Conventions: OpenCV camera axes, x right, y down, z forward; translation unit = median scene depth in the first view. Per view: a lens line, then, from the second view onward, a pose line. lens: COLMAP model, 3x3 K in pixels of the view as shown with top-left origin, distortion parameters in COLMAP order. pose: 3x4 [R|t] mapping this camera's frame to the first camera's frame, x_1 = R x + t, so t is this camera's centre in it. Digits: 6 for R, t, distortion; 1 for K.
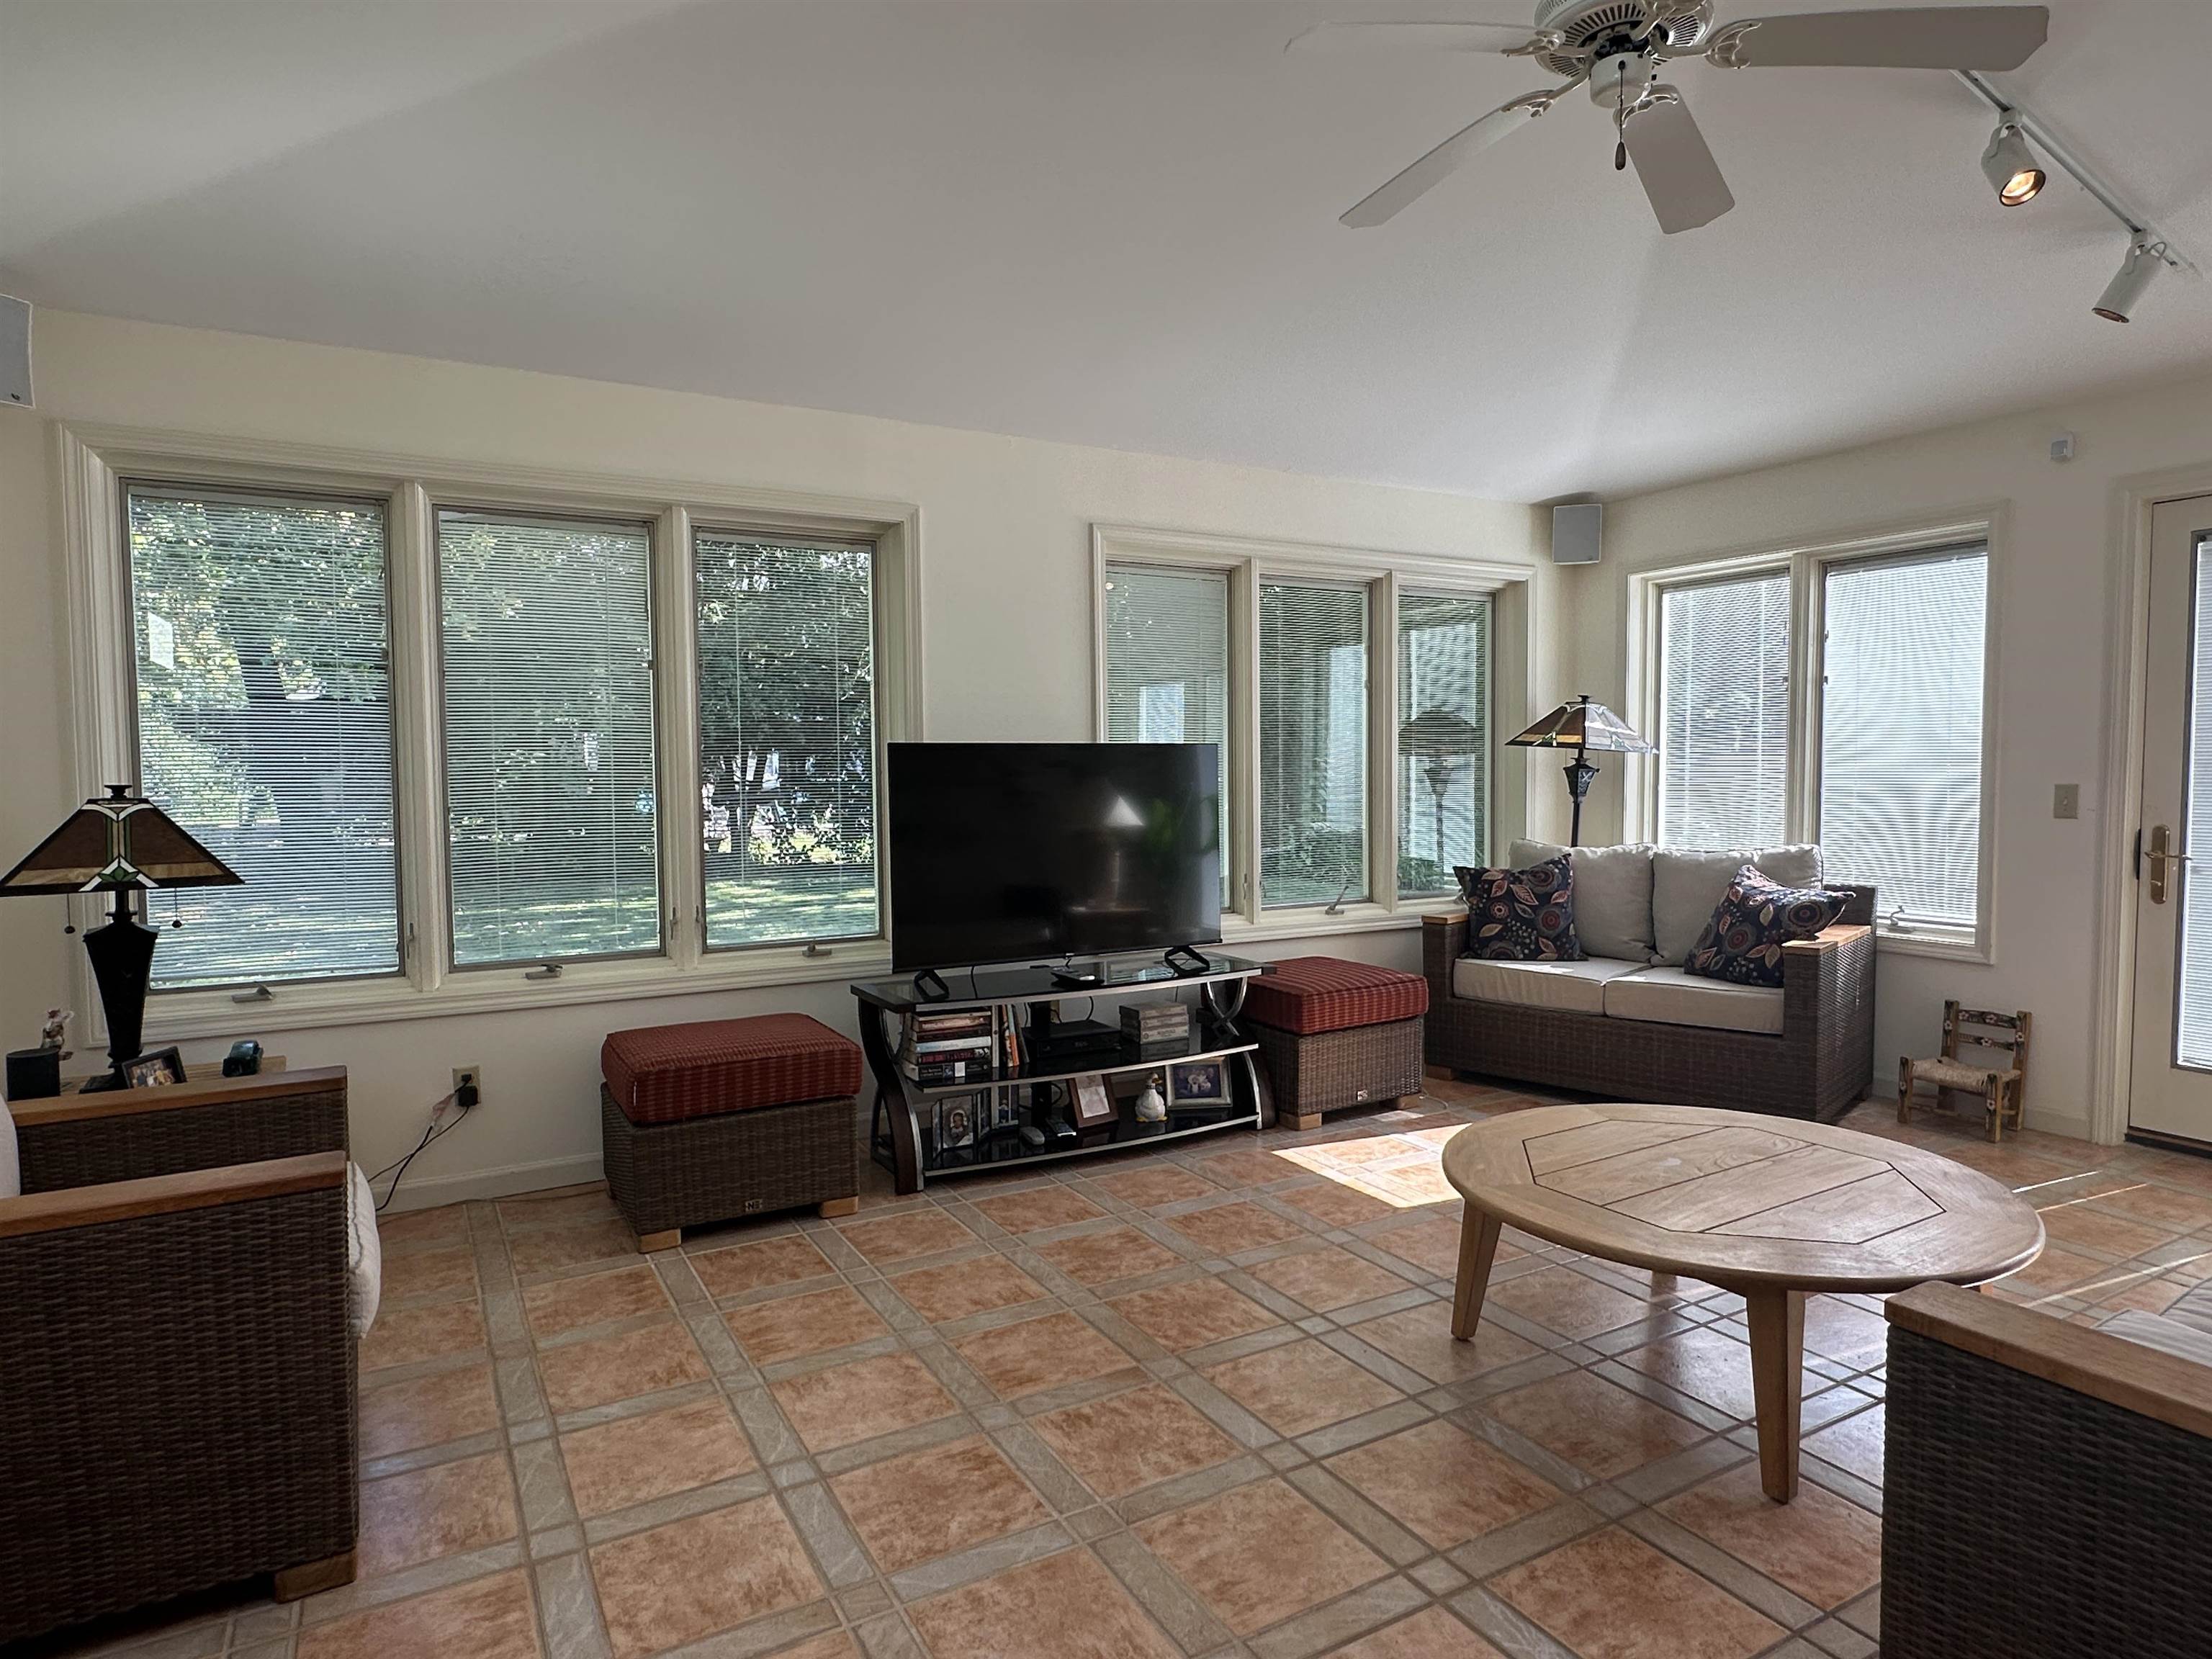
lens RADIAL K [[1260.4, 0, 1103.7], [0, 1260.4, 830.1], [0, 0, 1]] dist [-0.007594, 0.004228]
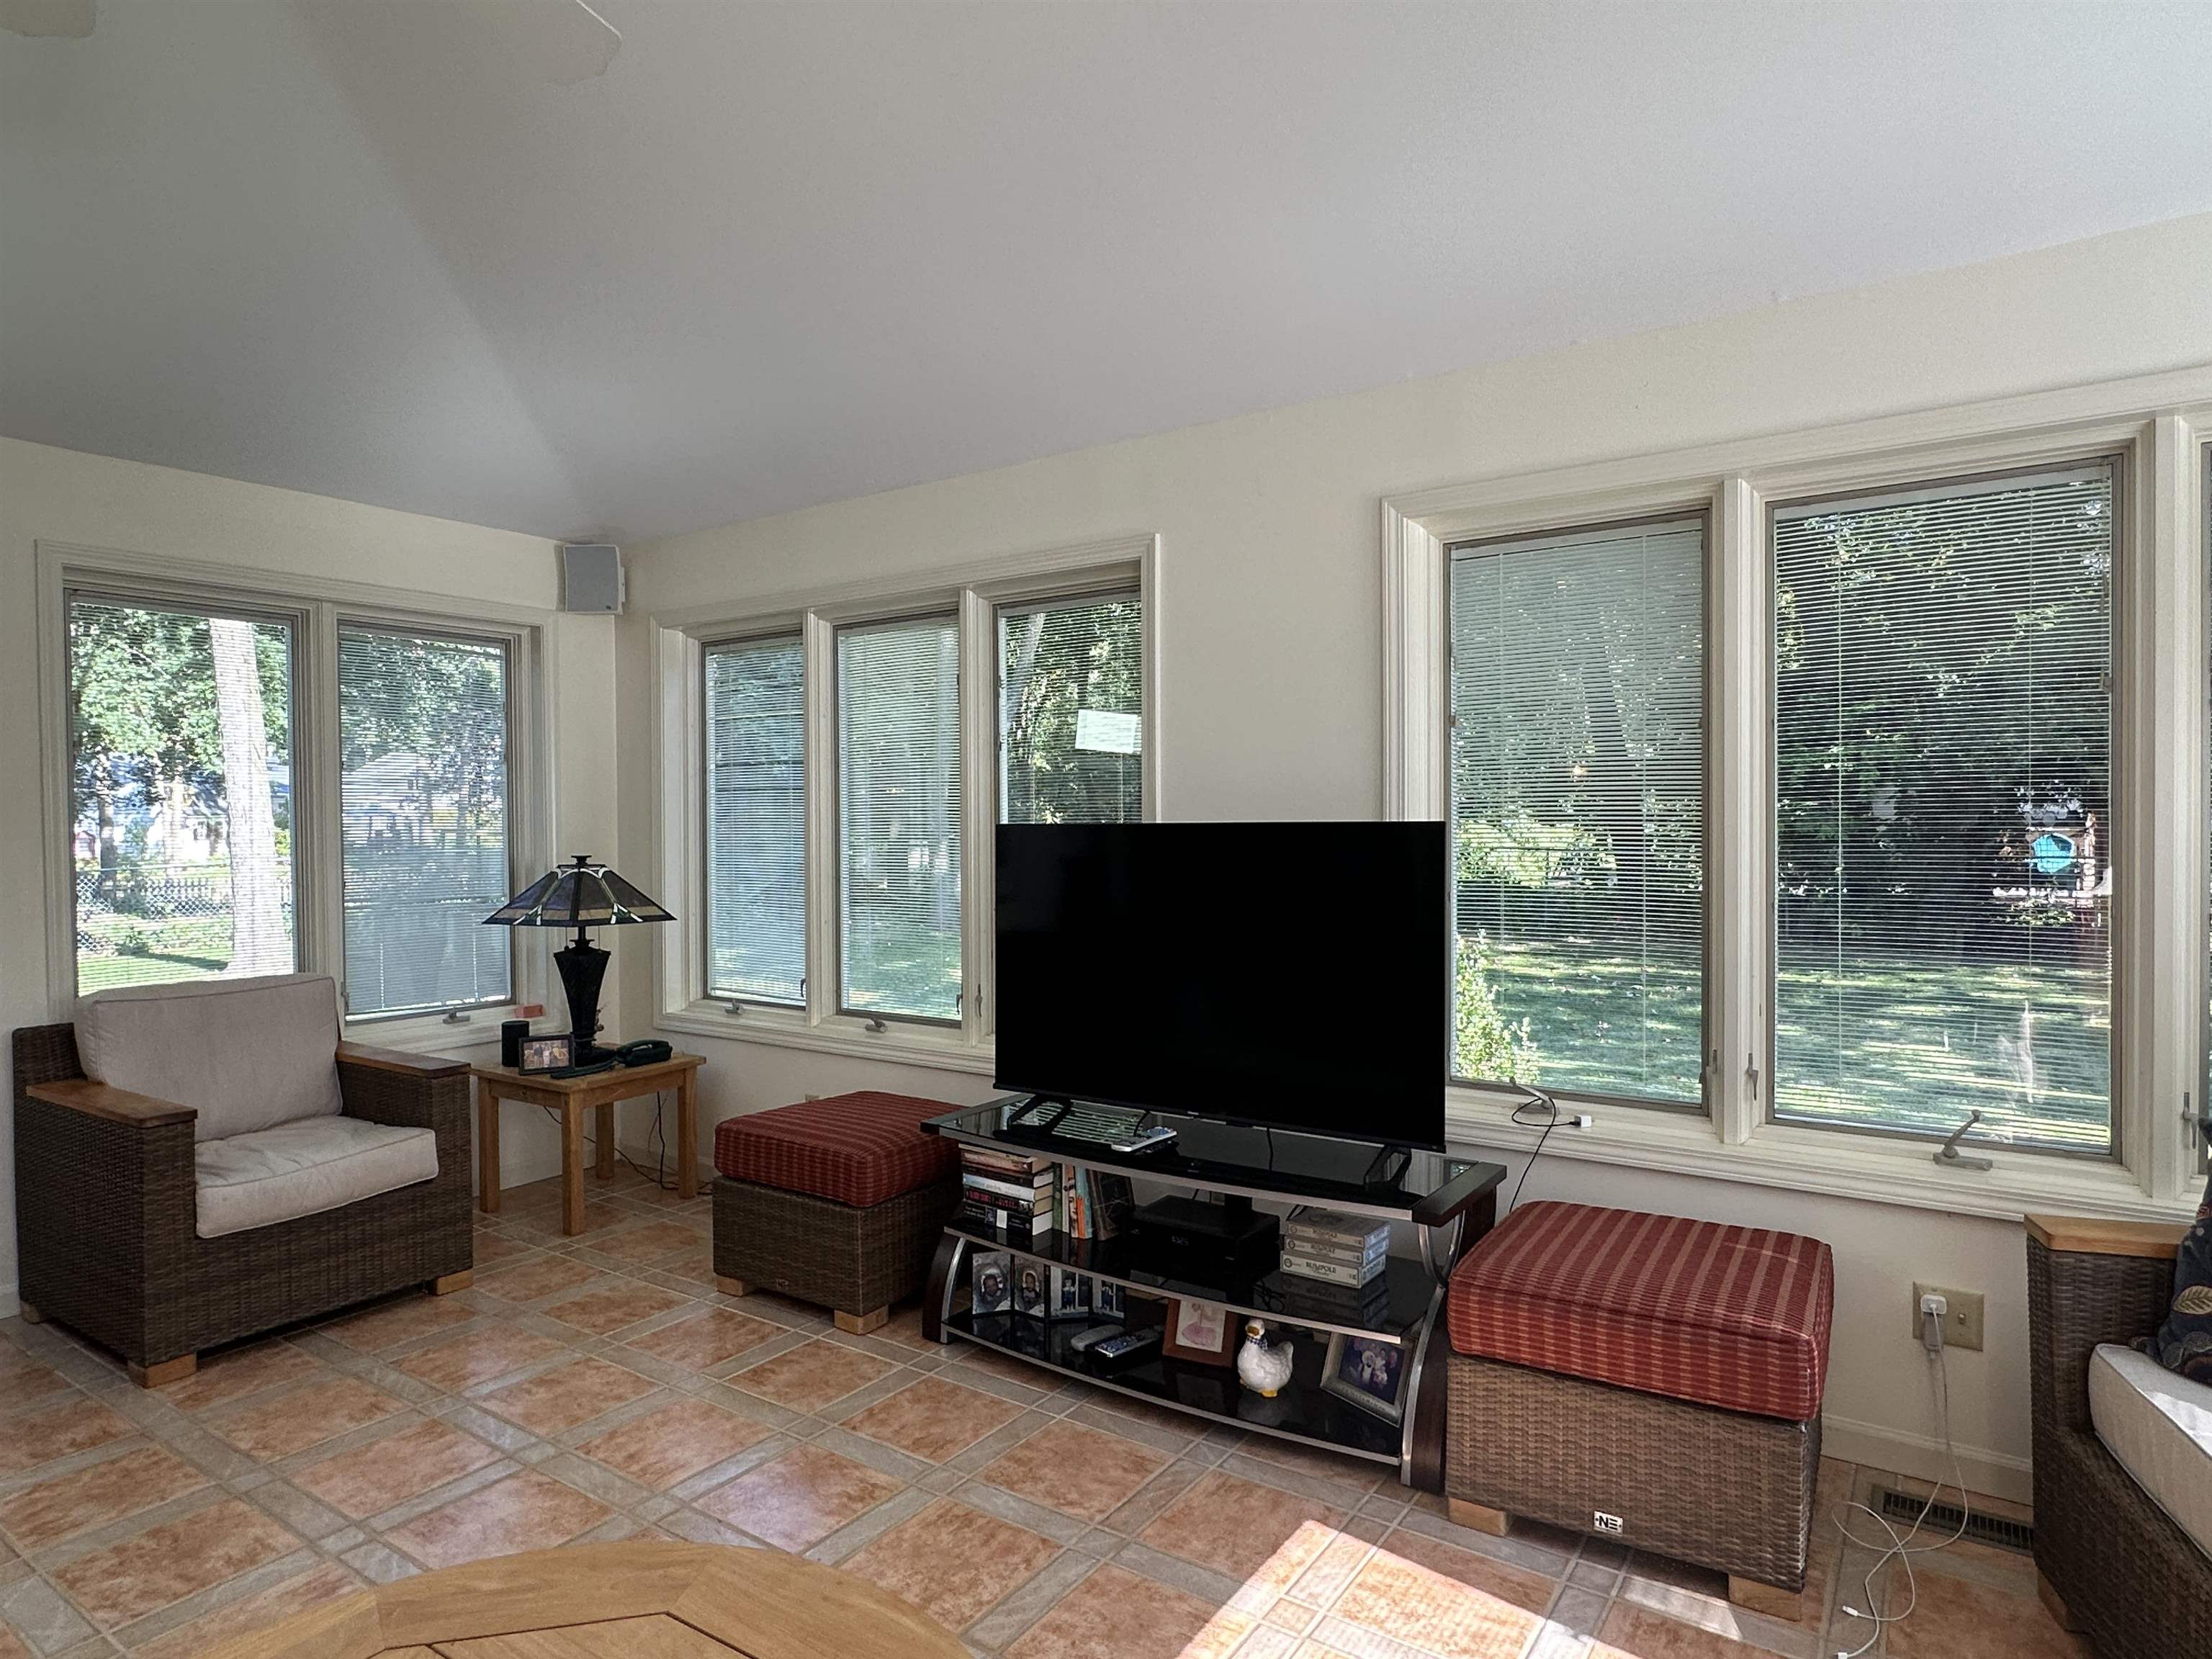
lens RADIAL K [[1260.4, 0, 1102.3], [0, 1260.4, 833.2], [0, 0, 1]] dist [-0.007594, 0.004228]
pose [[0.439107, 0.012245, -0.898351, 0.640890], [-0.042343, 0.999078, -0.007079, -0.059290], [0.897436, 0.041147, 0.439221, 0.668675]]
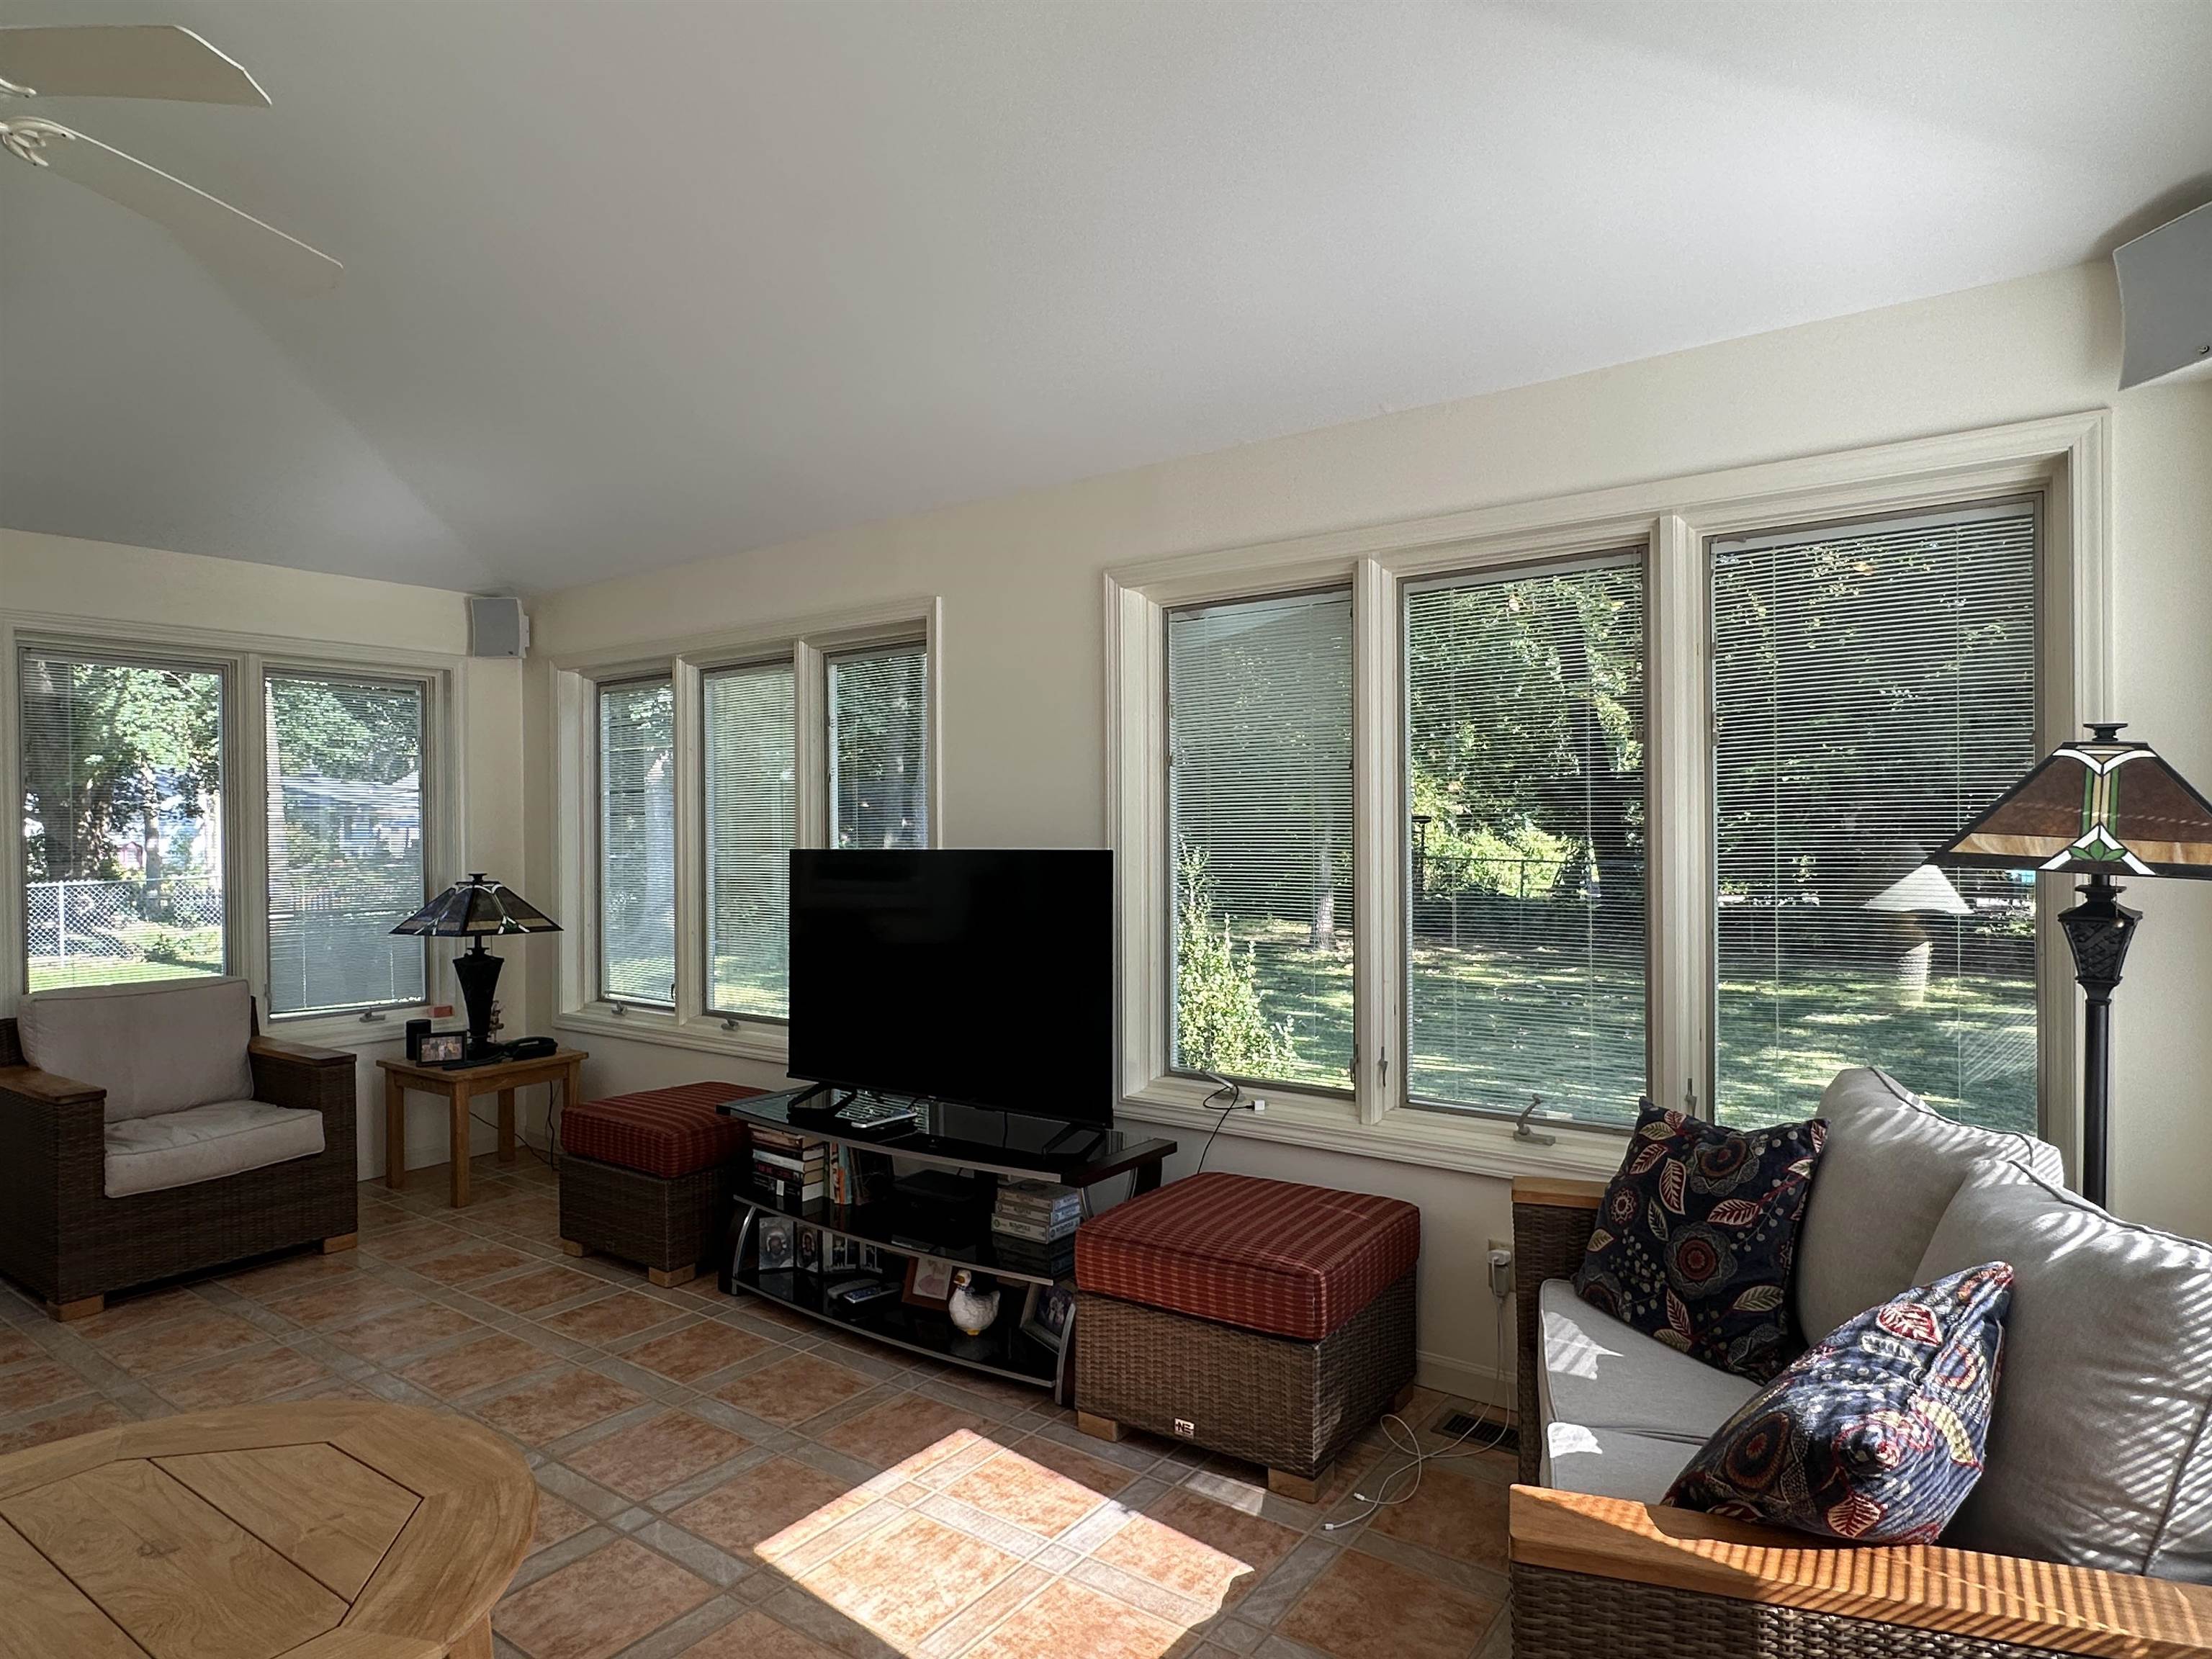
lens RADIAL K [[1260.4, 0, 1097.8], [0, 1260.4, 831.2], [0, 0, 1]] dist [-0.007594, 0.004228]
pose [[0.411405, 0.004000, -0.911444, 0.847294], [-0.041824, 0.999020, -0.014495, -0.078533], [0.910492, 0.044084, 0.411170, 0.792840]]
